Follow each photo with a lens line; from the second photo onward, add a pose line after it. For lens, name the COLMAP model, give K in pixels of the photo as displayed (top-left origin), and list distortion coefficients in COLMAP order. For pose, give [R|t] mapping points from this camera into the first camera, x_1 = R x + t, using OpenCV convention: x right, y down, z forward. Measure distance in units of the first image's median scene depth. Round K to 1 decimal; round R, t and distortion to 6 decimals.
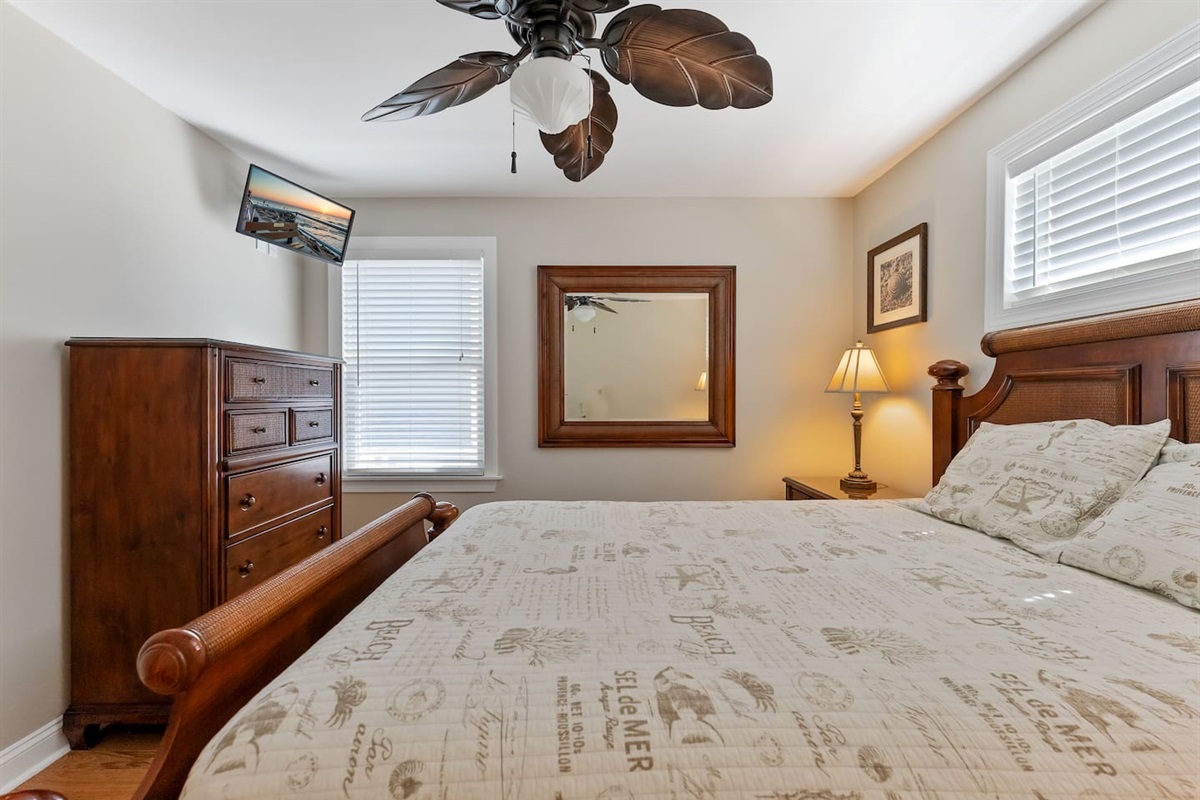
lens RADIAL K [[484.2, 0, 597.5], [0, 484.2, 398.9], [0, 0, 1]] dist [-0.002703, 0.000150]
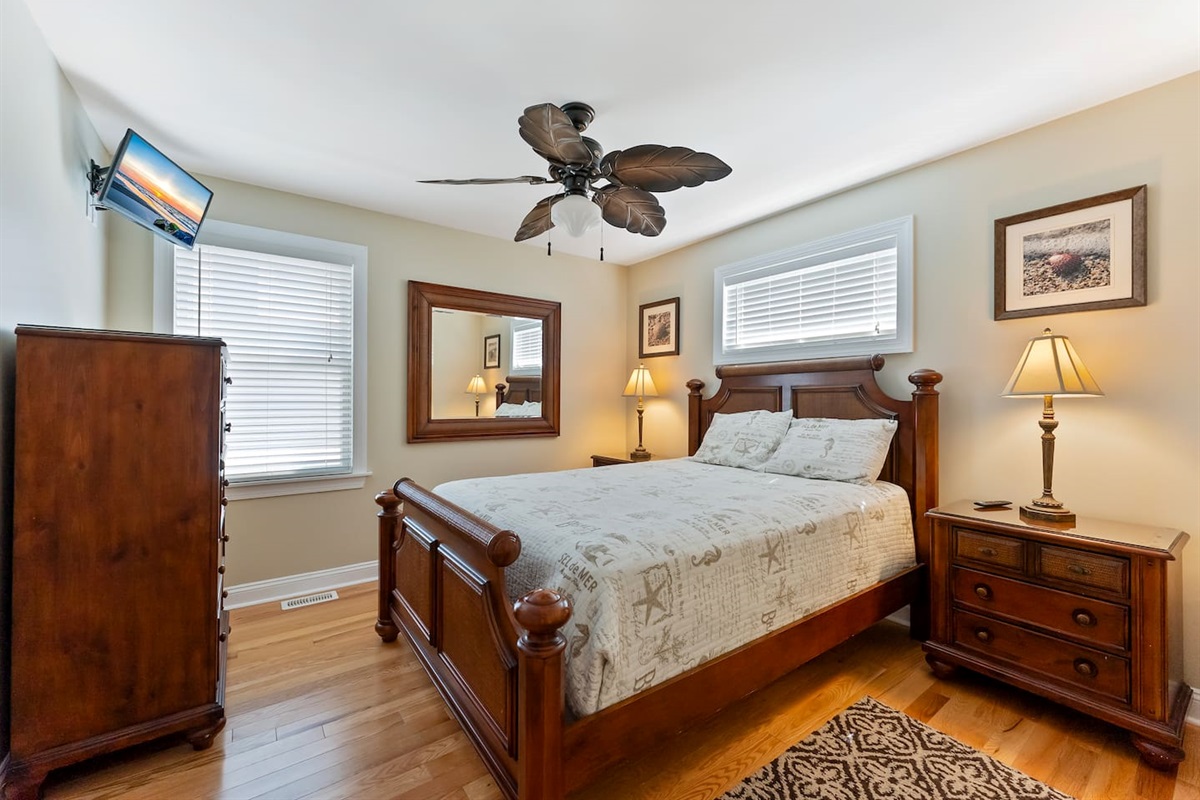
lens RADIAL K [[484.2, 0, 601.6], [0, 484.2, 398.7], [0, 0, 1]] dist [-0.002703, 0.000150]
pose [[0.804847, 0.006331, 0.593448, -0.675991], [-0.002909, 0.999973, -0.006722, 0.005665], [-0.593475, 0.003684, 0.804844, -0.253239]]
